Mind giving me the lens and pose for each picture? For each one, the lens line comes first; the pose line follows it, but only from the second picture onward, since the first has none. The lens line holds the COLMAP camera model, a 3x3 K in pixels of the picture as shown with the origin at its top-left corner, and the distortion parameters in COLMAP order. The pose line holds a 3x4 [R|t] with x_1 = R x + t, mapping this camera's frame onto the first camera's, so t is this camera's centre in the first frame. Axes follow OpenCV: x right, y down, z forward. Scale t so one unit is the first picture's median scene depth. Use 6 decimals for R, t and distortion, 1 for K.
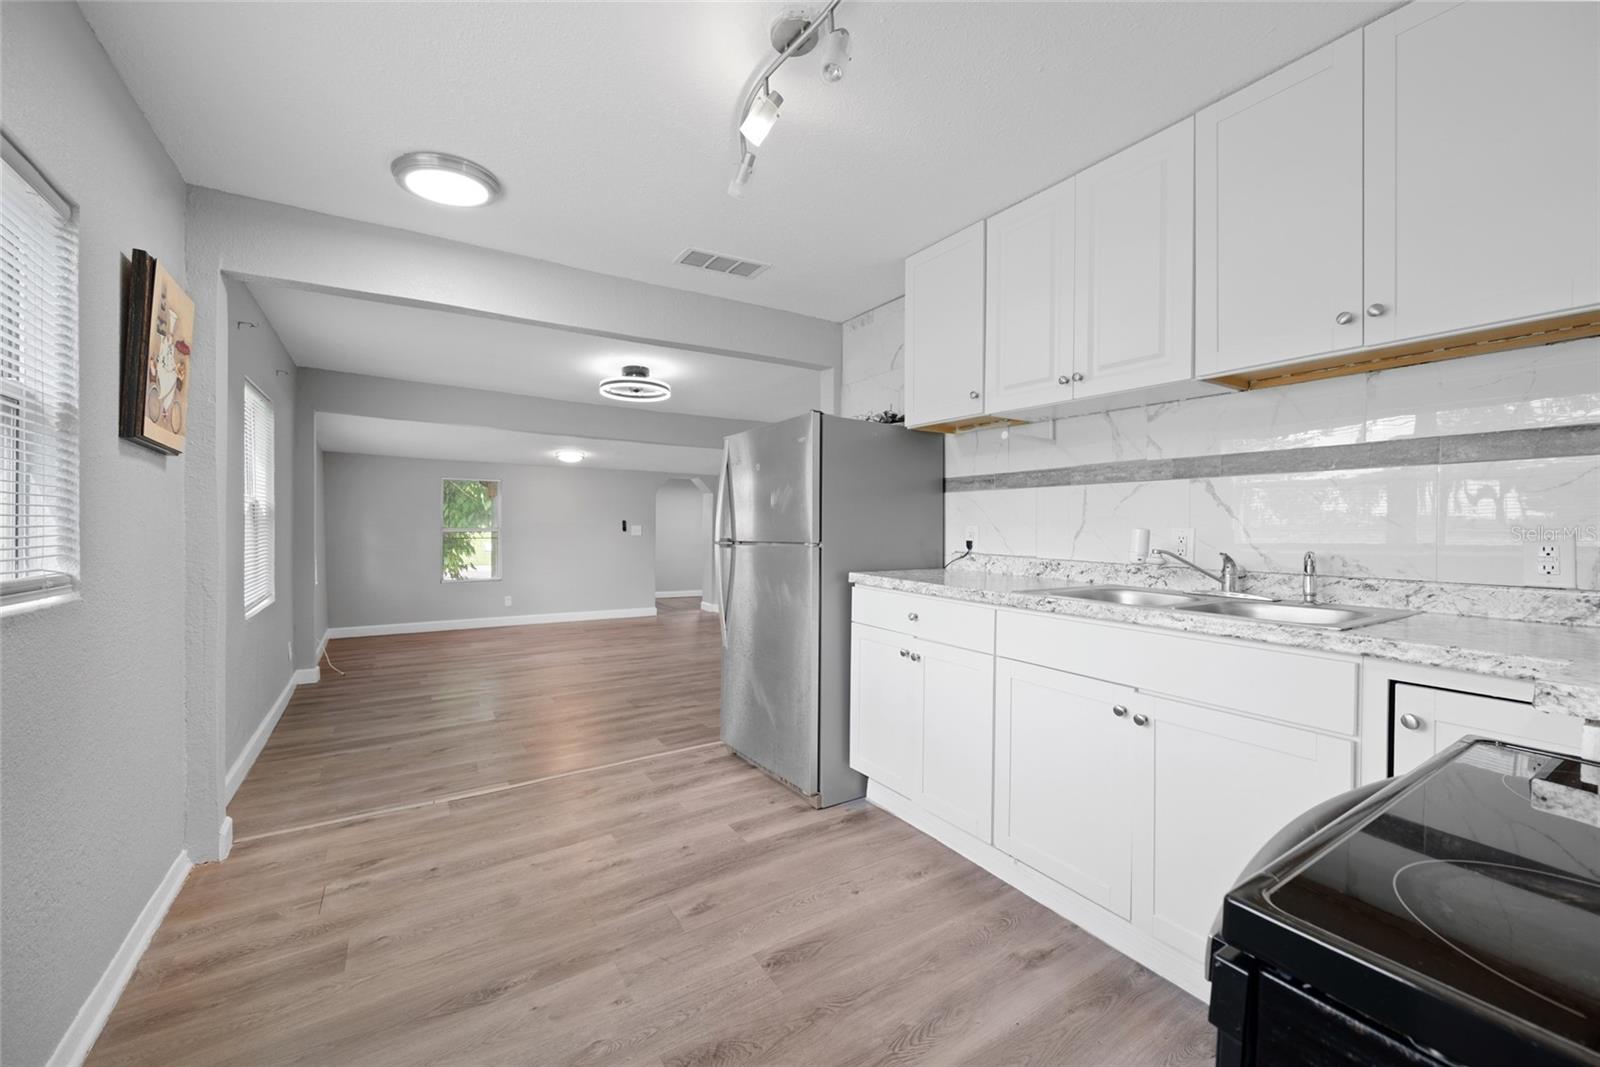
lens RADIAL K [[642.6, 0, 806.4], [0, 642.6, 532.1], [0, 0, 1]] dist [0.002454, 0.000356]
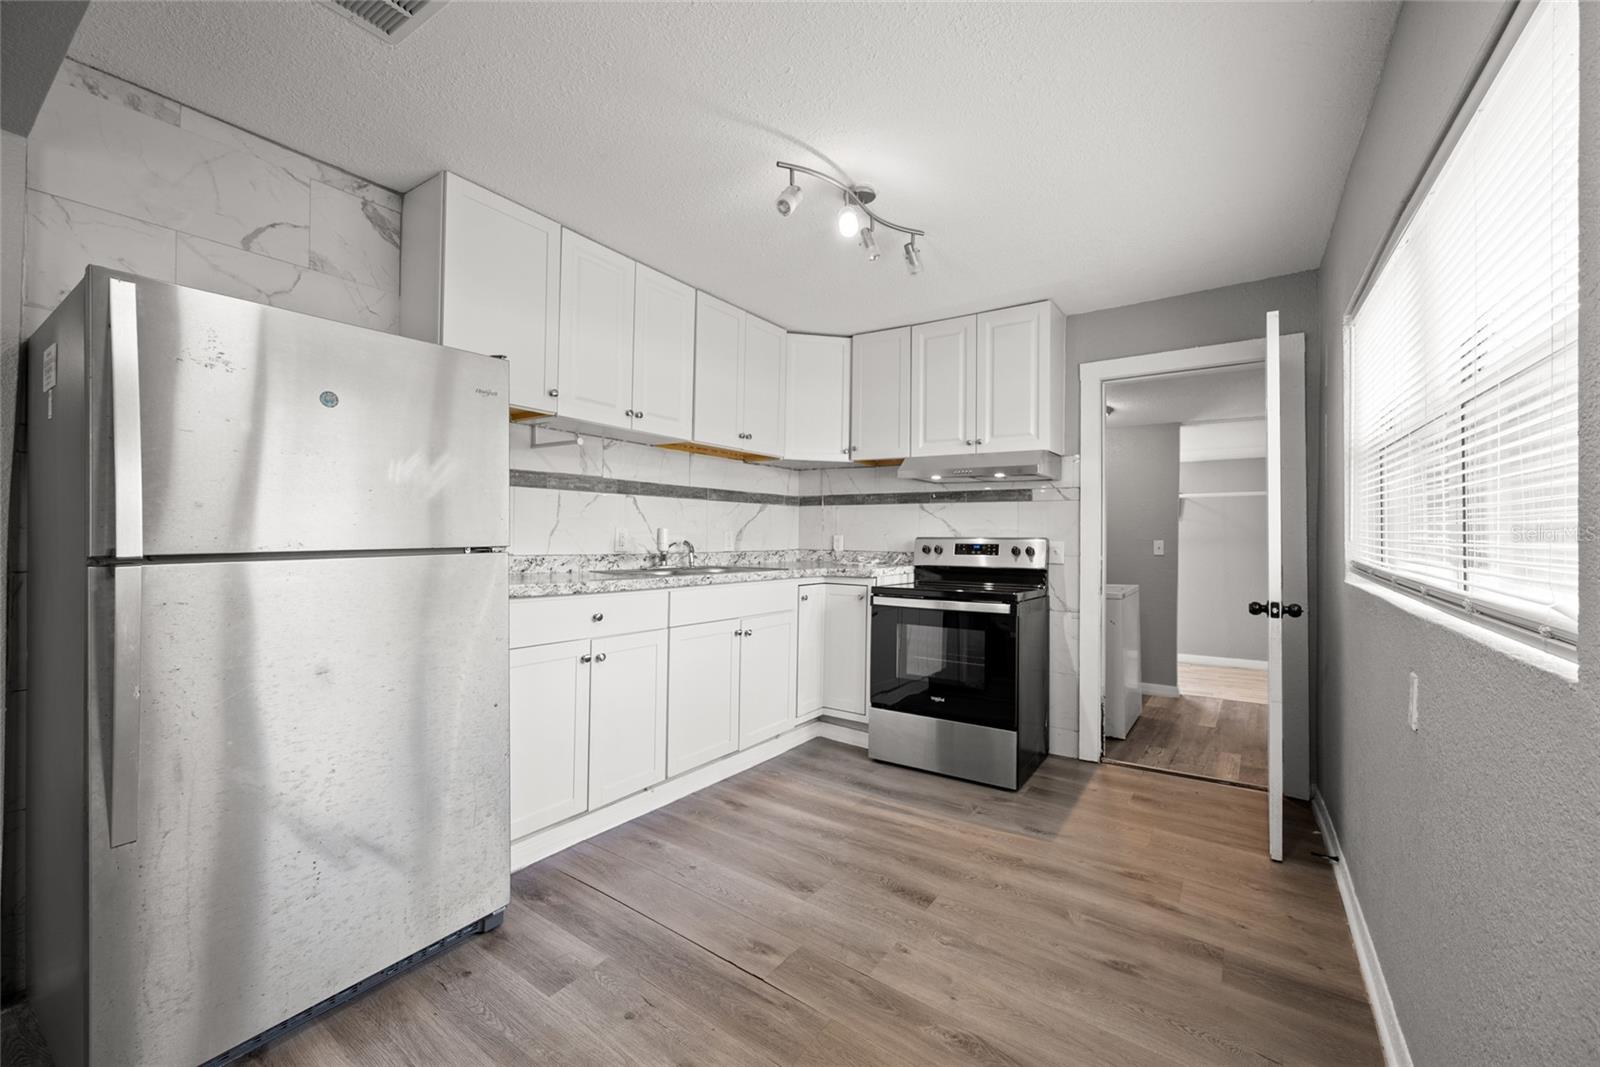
lens RADIAL K [[642.6, 0, 803.7], [0, 642.6, 528.8], [0, 0, 1]] dist [0.002454, 0.000356]
pose [[-0.390999, -0.002781, 0.920387, -0.898713], [-0.004802, 0.999988, 0.000982, -0.006224], [-0.920379, -0.004036, -0.391008, 1.146847]]
